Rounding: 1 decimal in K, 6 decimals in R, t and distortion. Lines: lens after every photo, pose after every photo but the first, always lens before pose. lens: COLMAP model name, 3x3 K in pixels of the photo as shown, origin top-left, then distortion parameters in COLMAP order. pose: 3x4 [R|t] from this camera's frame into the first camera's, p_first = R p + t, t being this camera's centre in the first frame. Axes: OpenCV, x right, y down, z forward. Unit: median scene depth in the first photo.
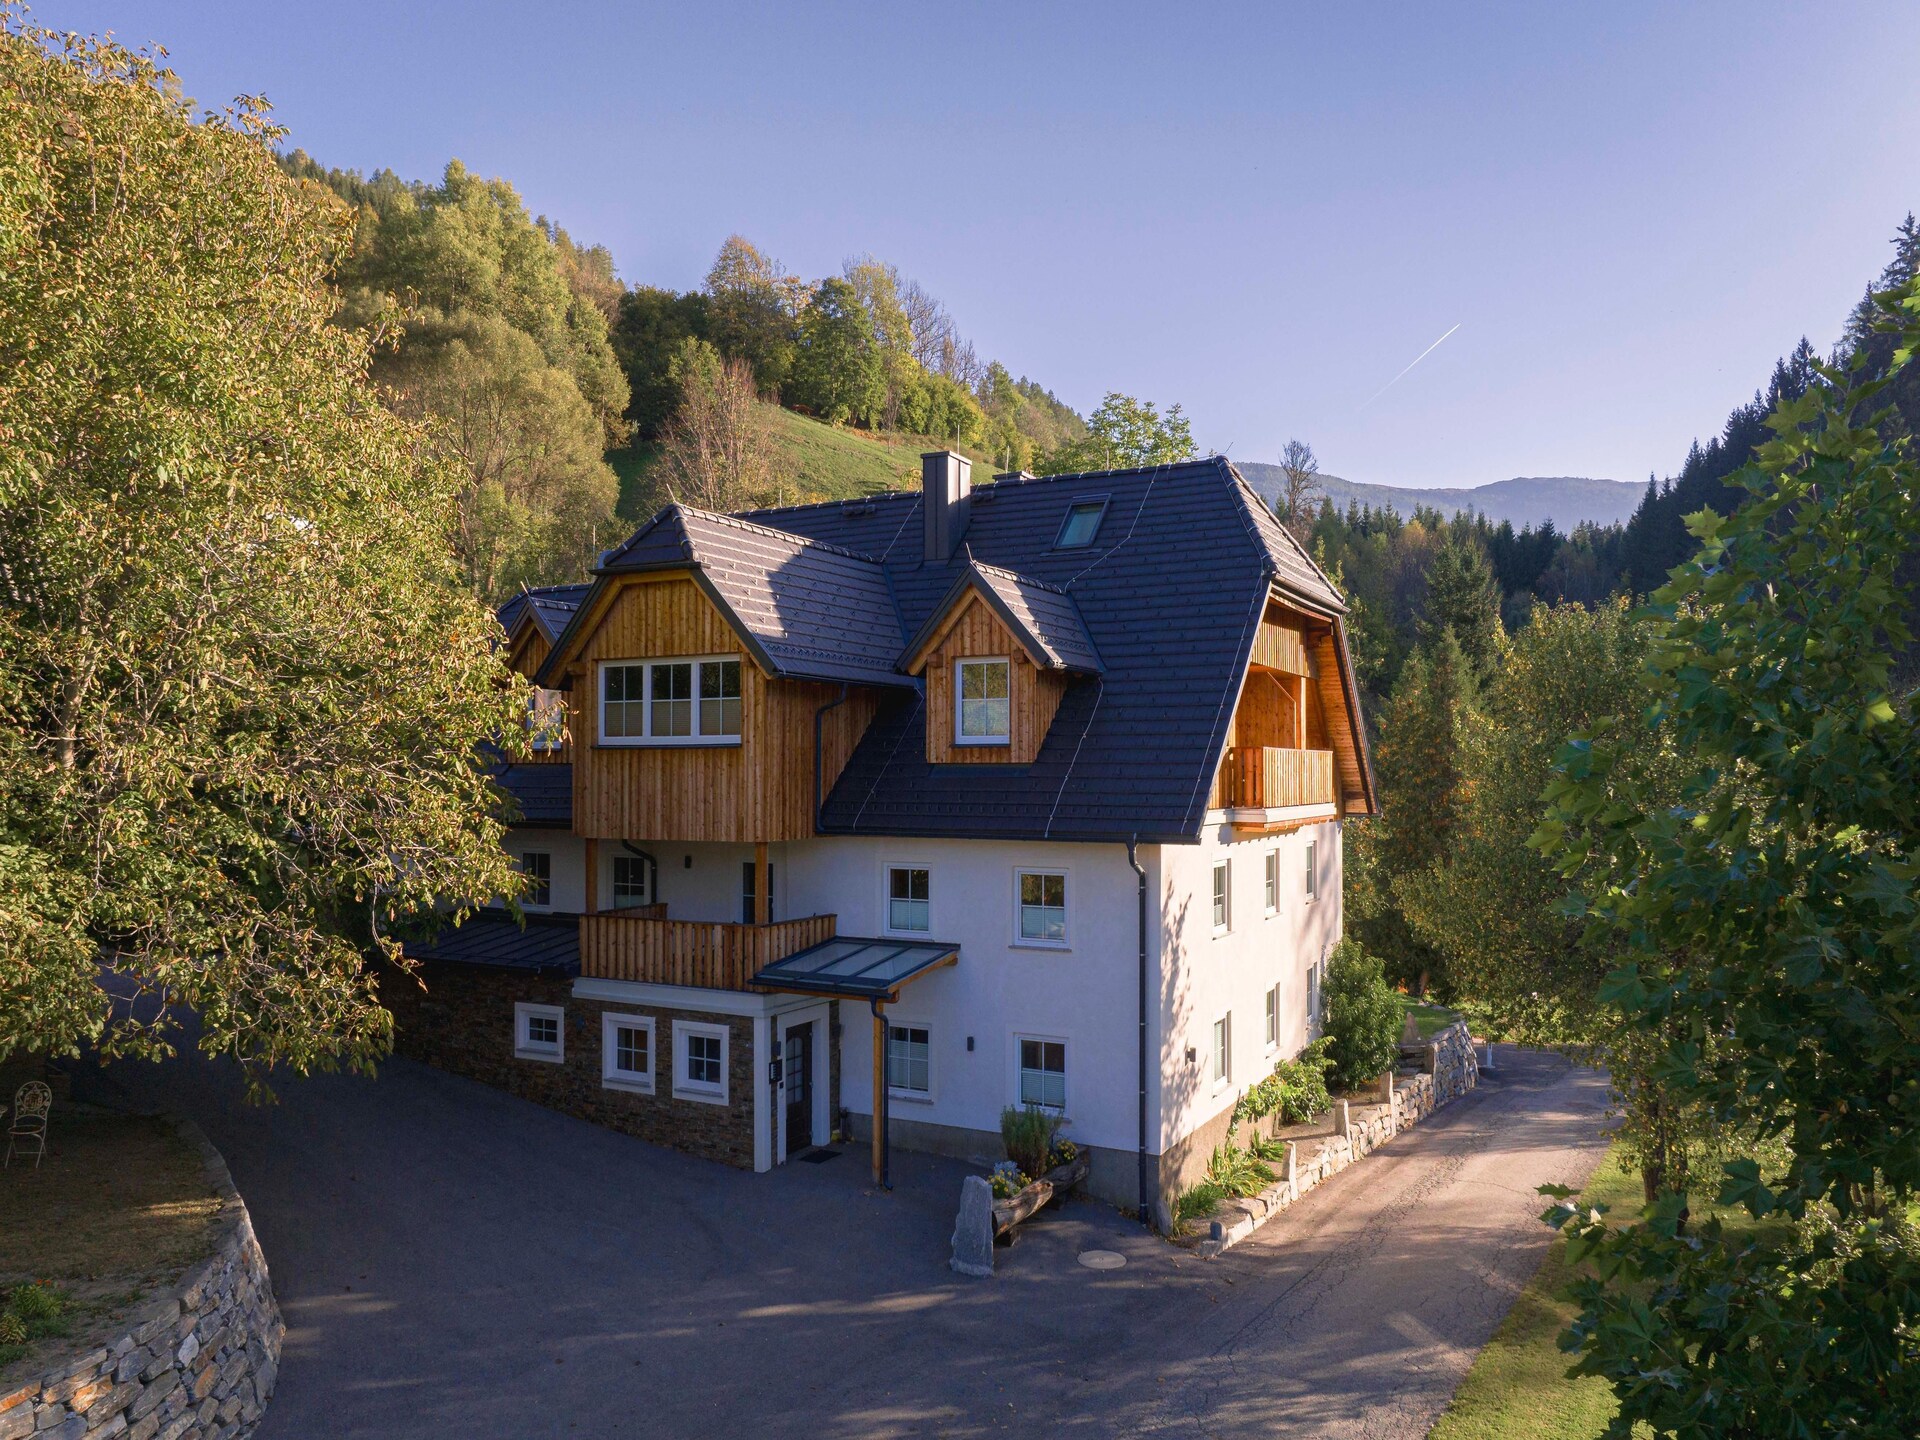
lens RADIAL K [[1354.2, 0, 960.1], [0, 1354.2, 745.7], [0, 0, 1]] dist [-0.036749, 0.008386]
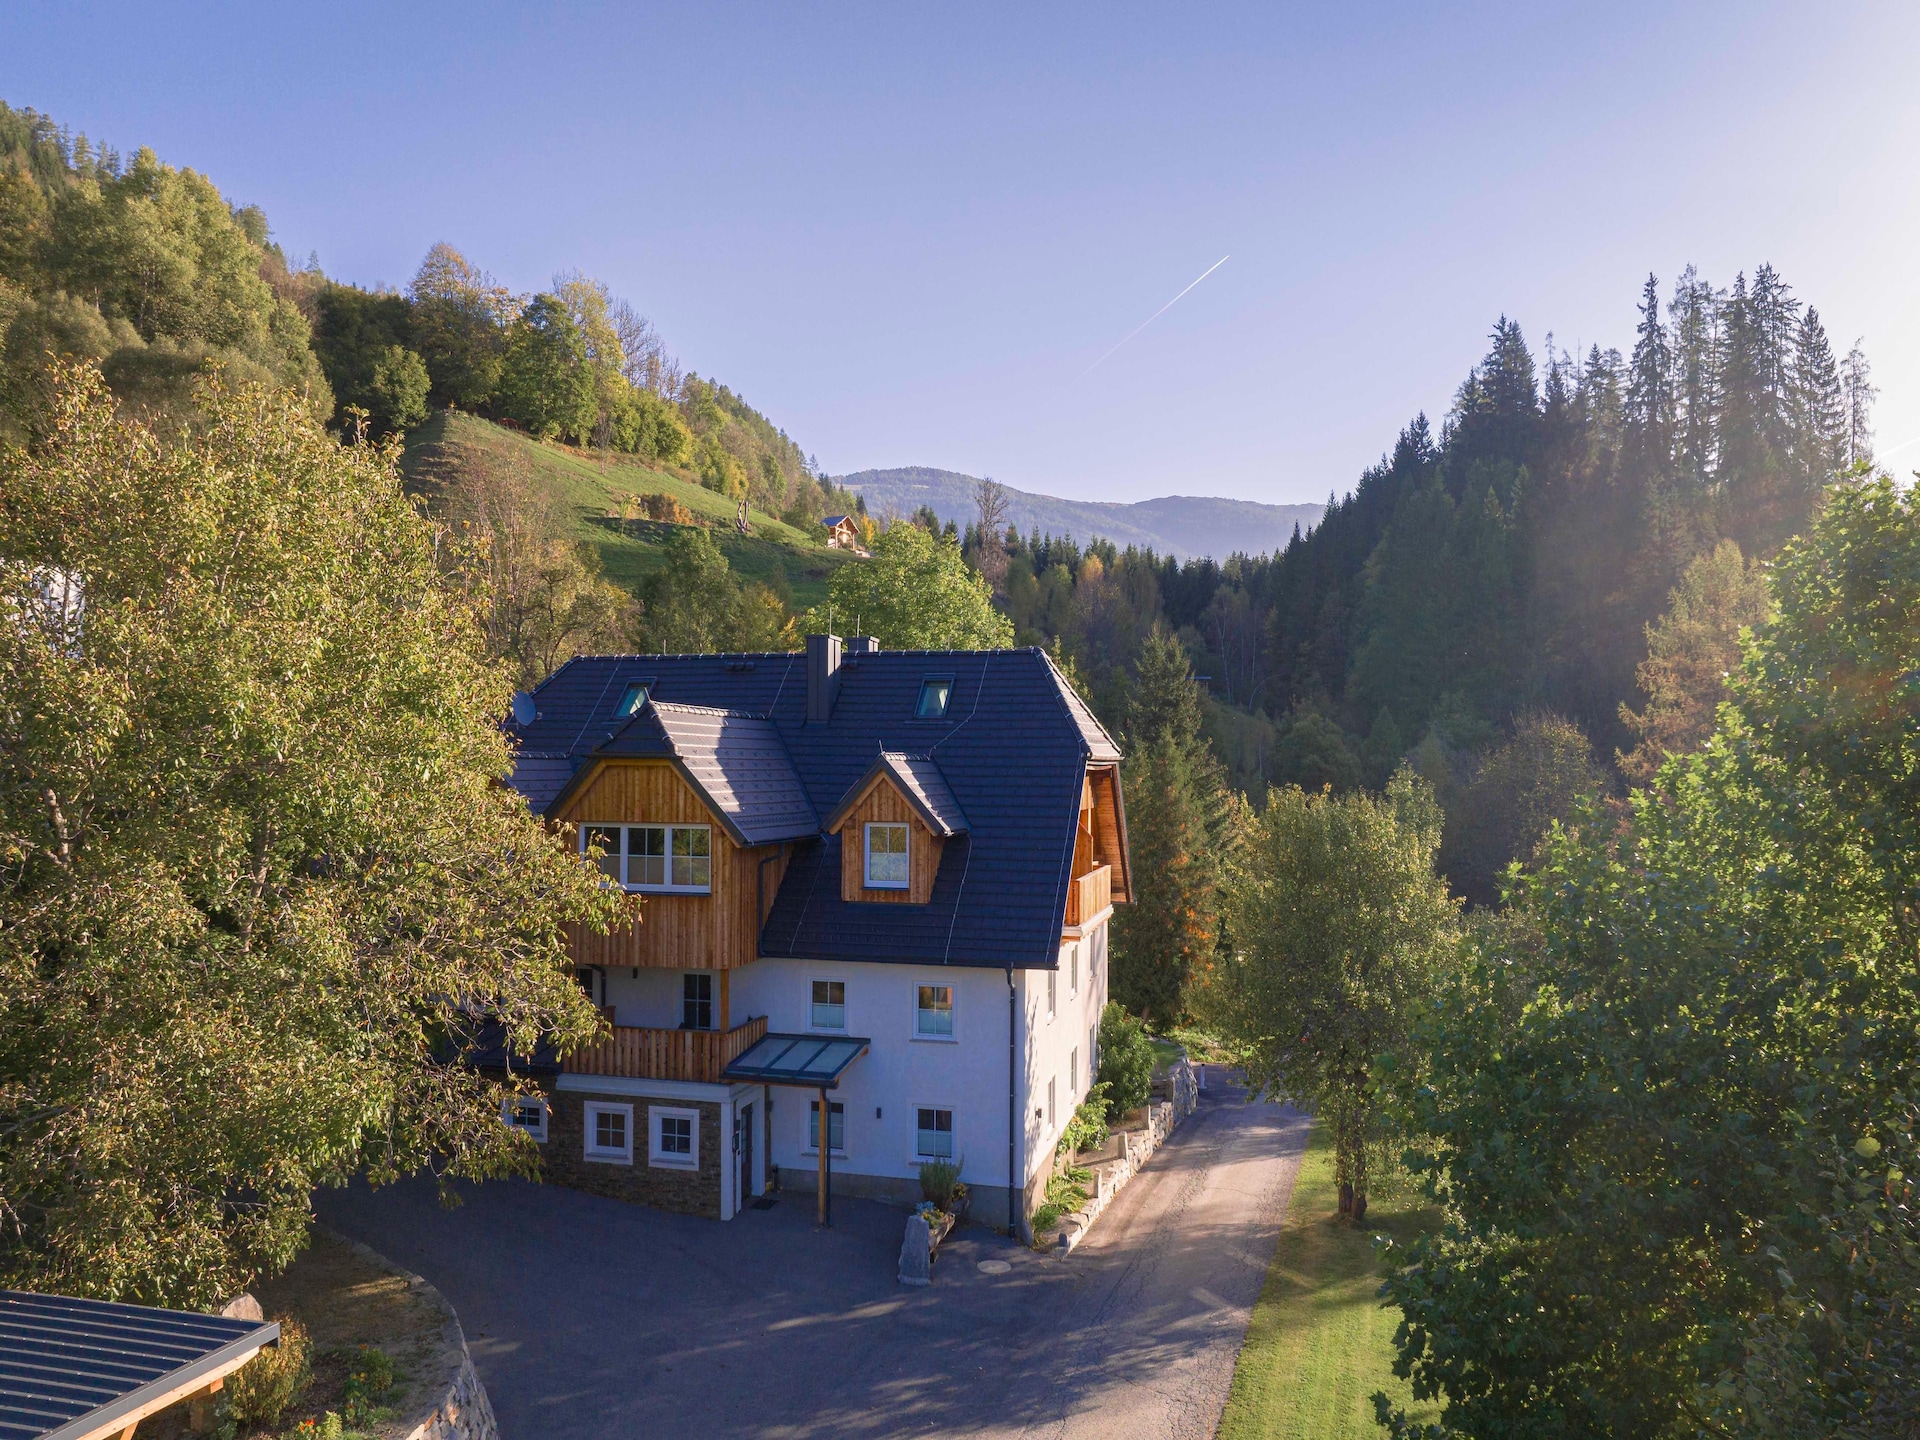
lens RADIAL K [[1339.0, 0, 960.0], [0, 1339.0, 753.0], [0, 0, 1]] dist [-0.026659, -0.004947]
pose [[0.972340, 0.009317, 0.233386, -0.221326], [-0.010405, 0.999940, 0.003431, -0.138474], [-0.233340, -0.005765, 0.972378, -0.298485]]
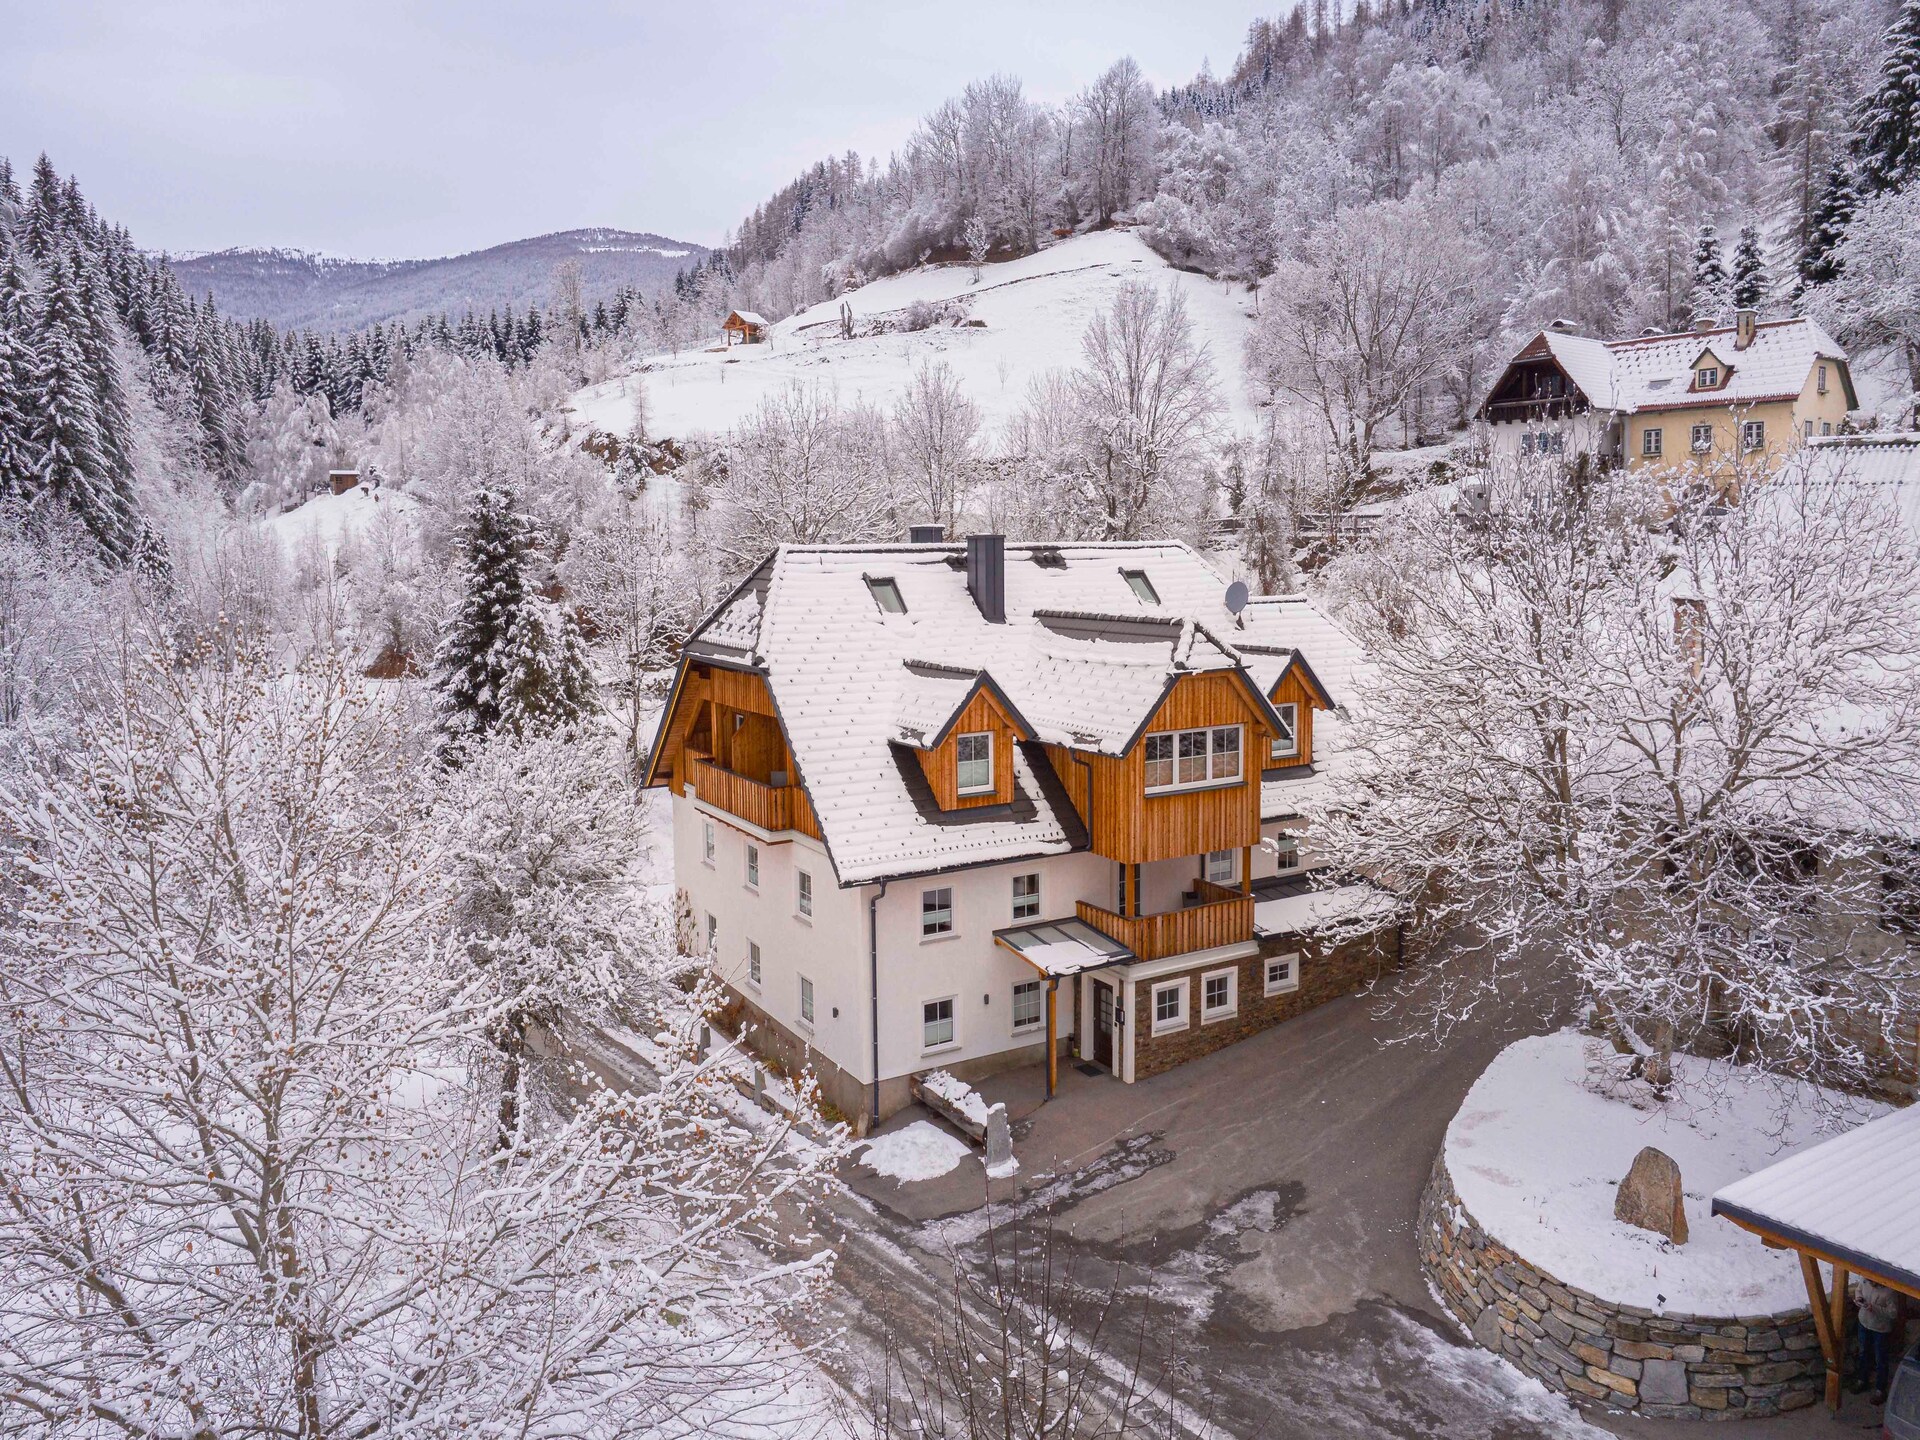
lens RADIAL K [[1335.4, 0, 960.1], [0, 1335.4, 682.9], [0, 0, 1]] dist [-0.033830, 0.004298]
pose [[0.530234, -0.087378, 0.843337, -1.519997], [-0.004544, 0.994368, 0.105883, -0.258653], [-0.847839, -0.059975, 0.526851, 0.473142]]
